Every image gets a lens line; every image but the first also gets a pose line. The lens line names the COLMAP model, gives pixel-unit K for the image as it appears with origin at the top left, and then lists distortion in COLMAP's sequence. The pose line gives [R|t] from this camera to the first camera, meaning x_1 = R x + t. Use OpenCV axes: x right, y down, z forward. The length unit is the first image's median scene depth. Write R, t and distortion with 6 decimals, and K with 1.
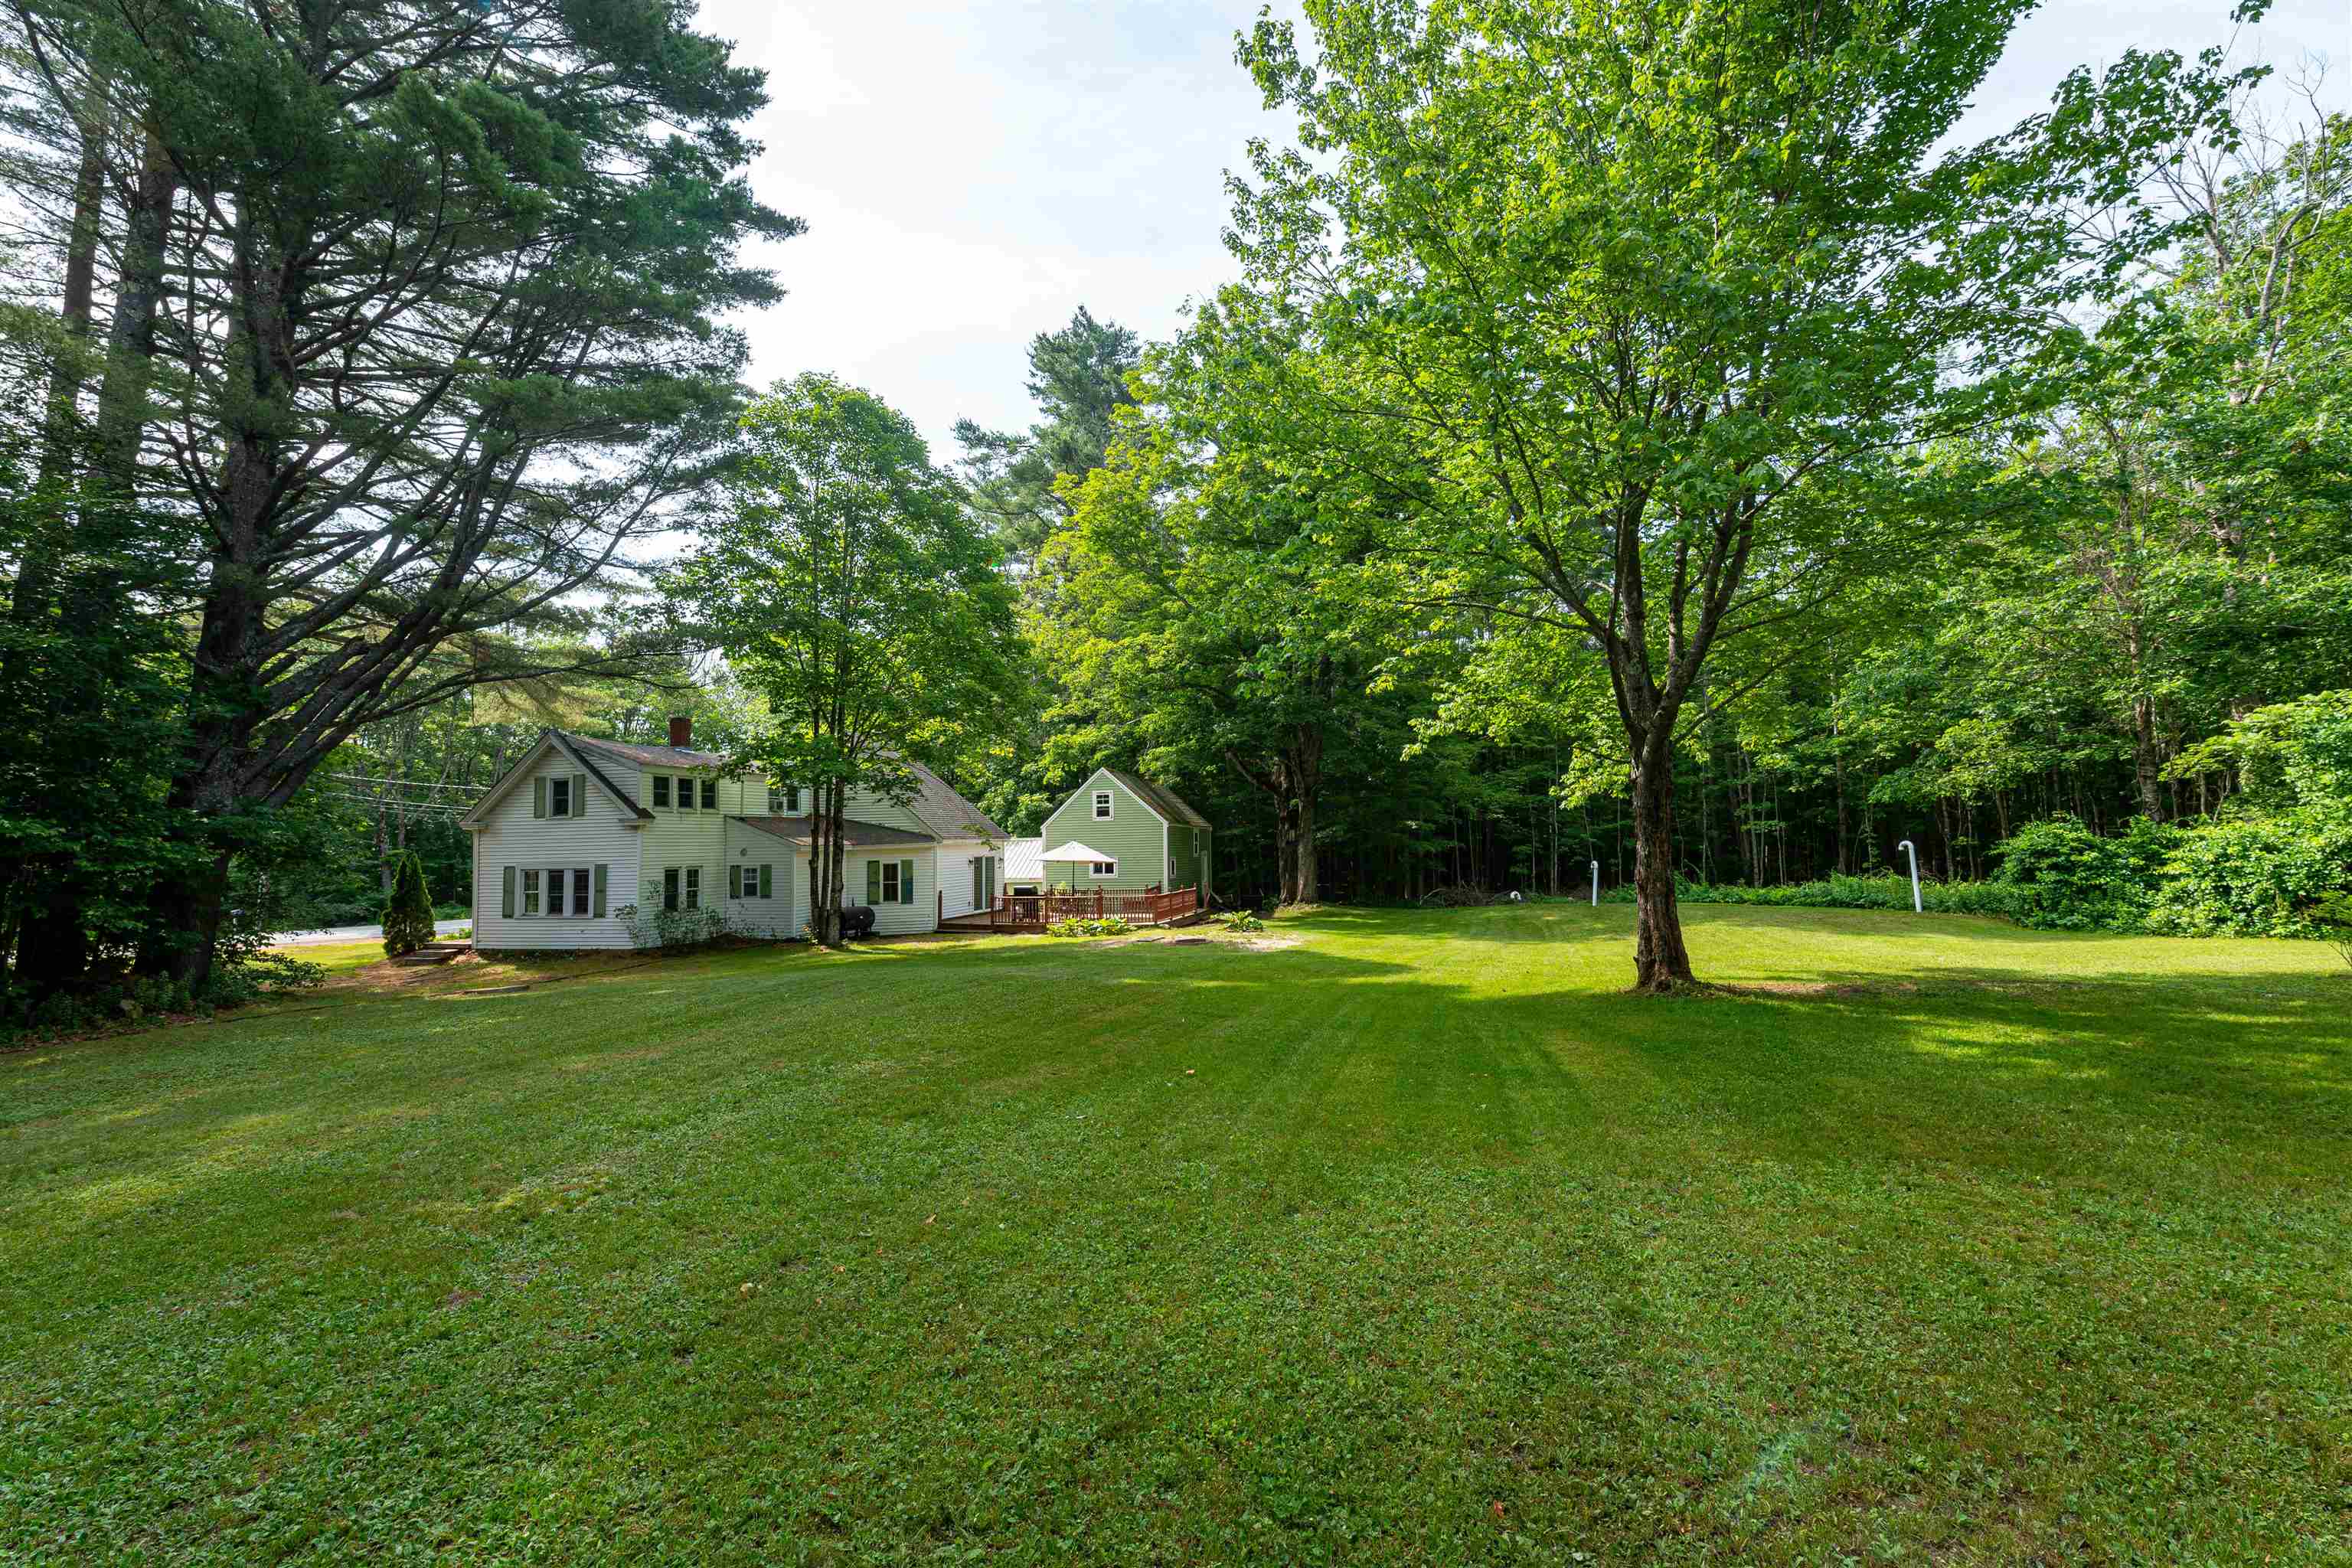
lens RADIAL K [[999.5, 0, 1183.9], [0, 999.5, 781.4], [0, 0, 1]] dist [0.000151, -0.001570]
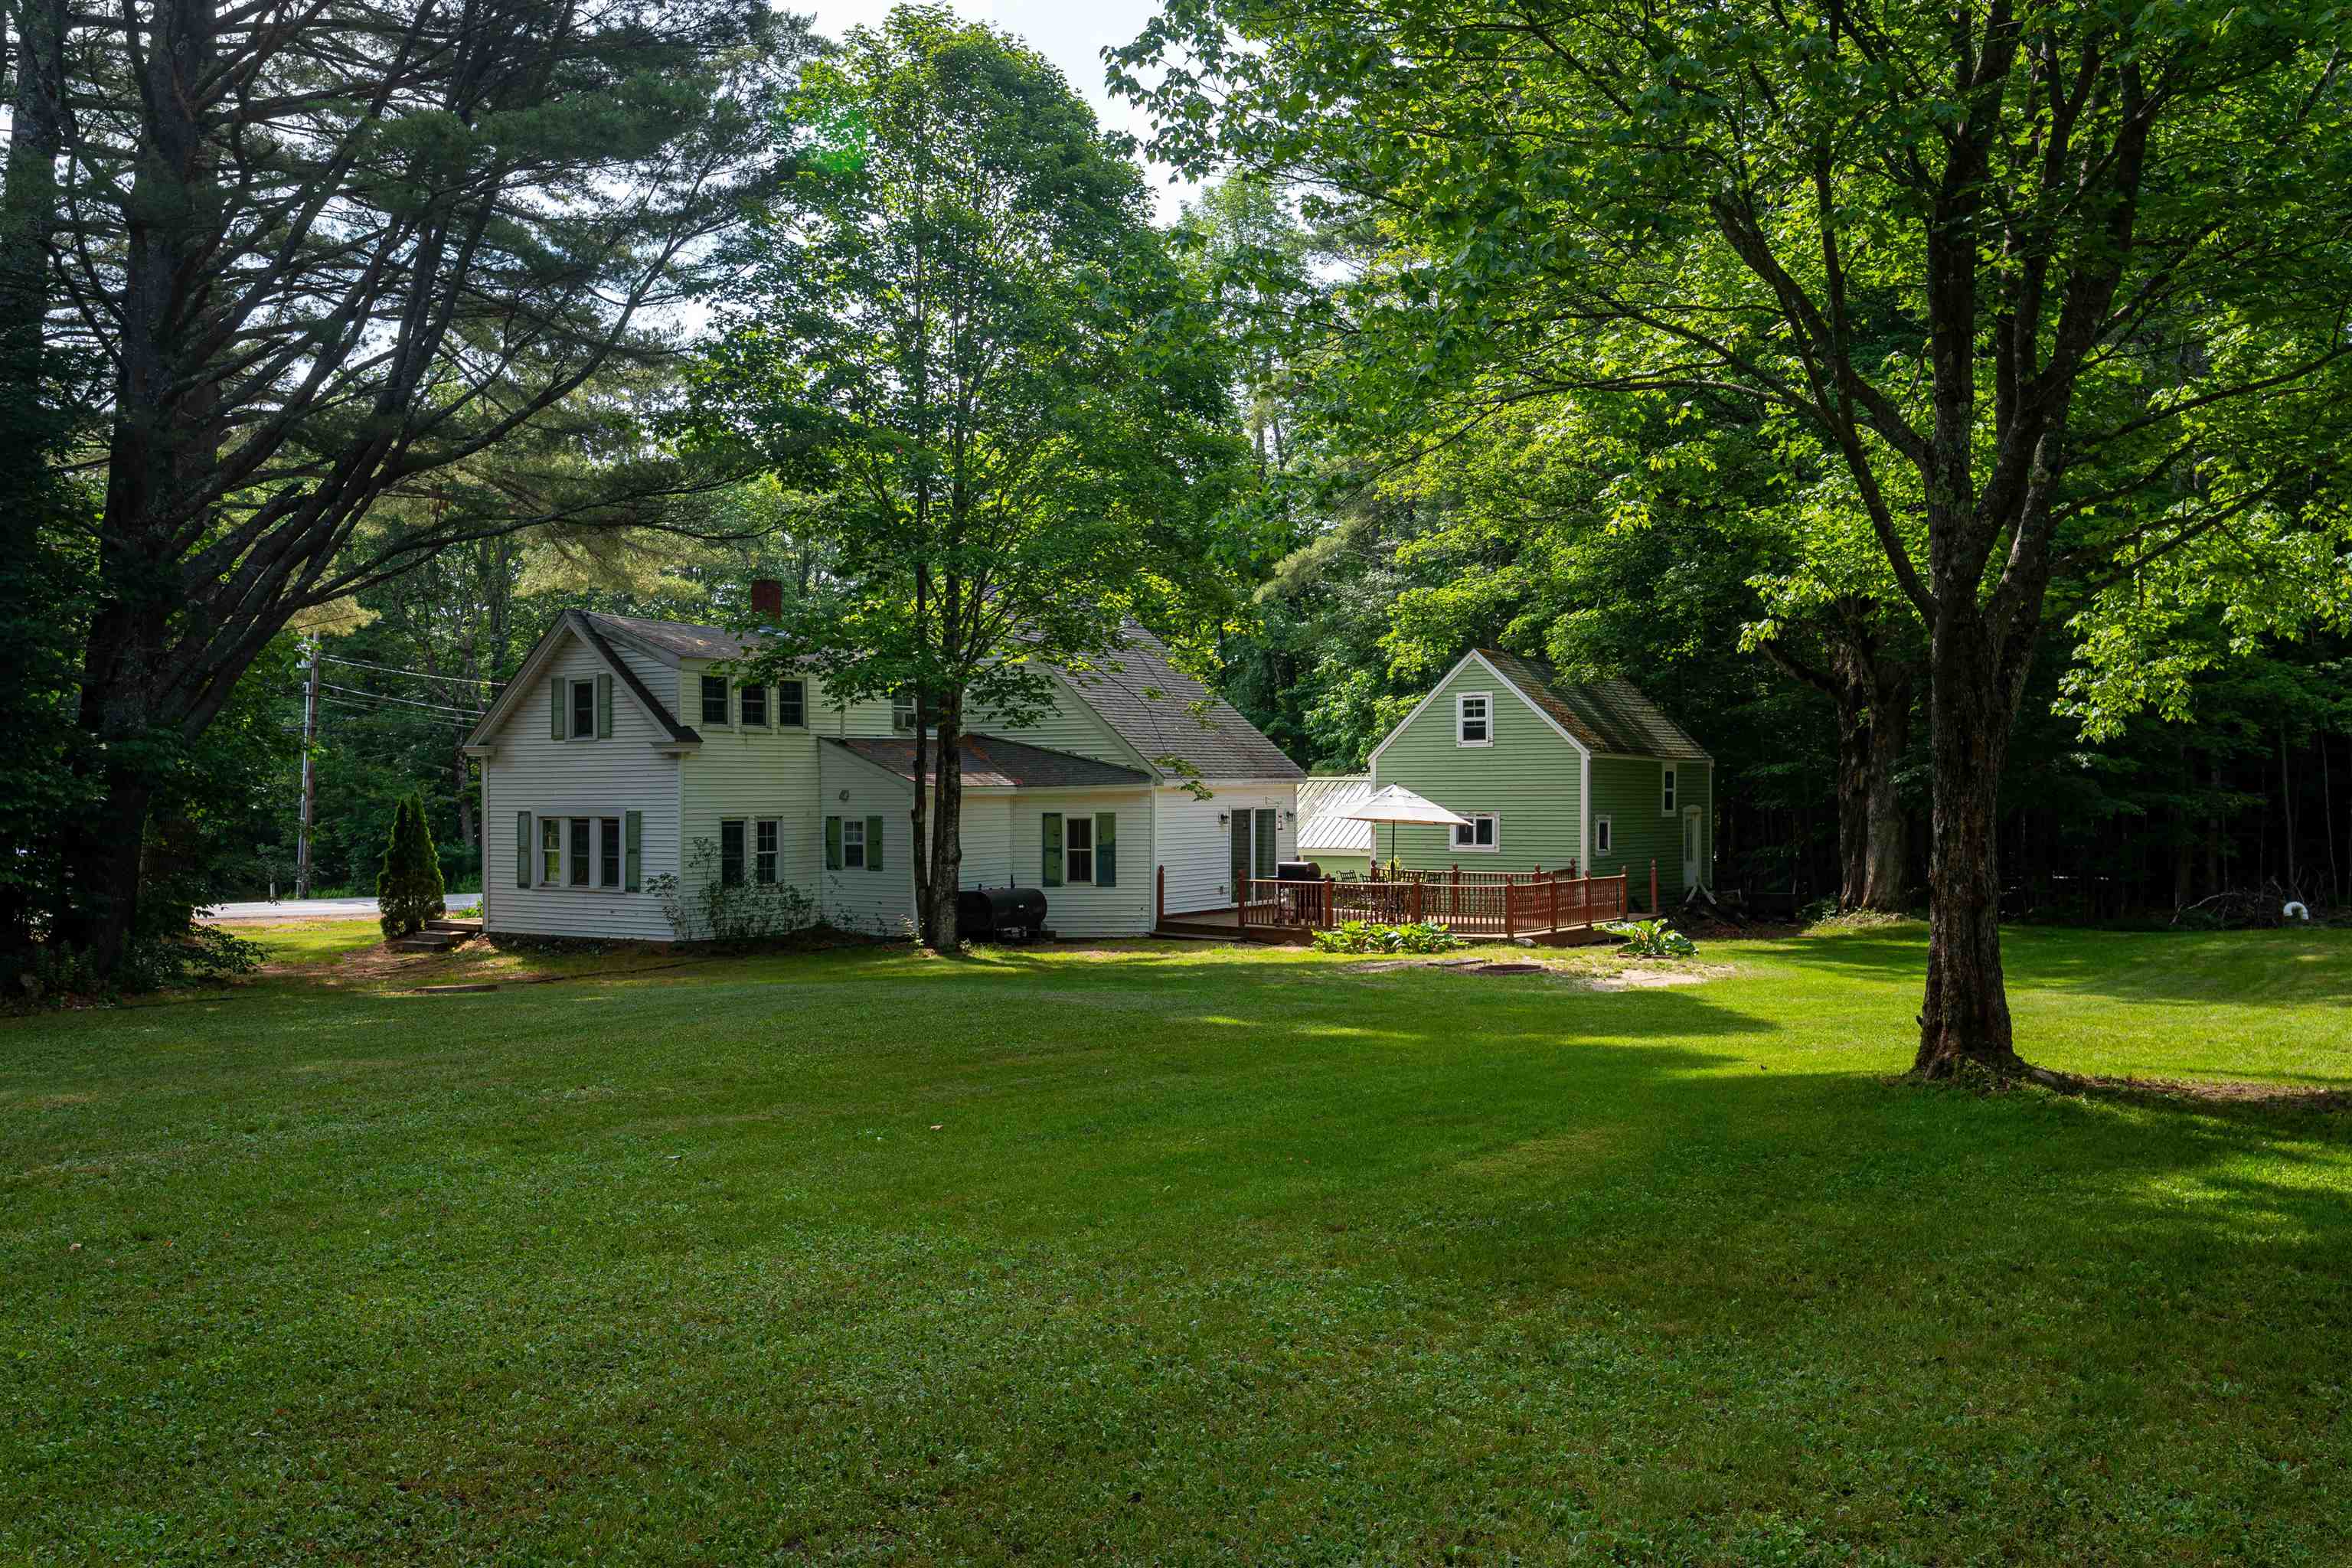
lens RADIAL K [[1934.6, 0, 1188.3], [0, 1934.6, 779.2], [0, 0, 1]] dist [-0.016476, 0.008320]
pose [[0.940251, 0.012364, -0.340257, 0.181731], [0.008493, 0.998178, 0.059741, -0.010375], [0.340376, -0.059062, 0.938433, -0.061554]]
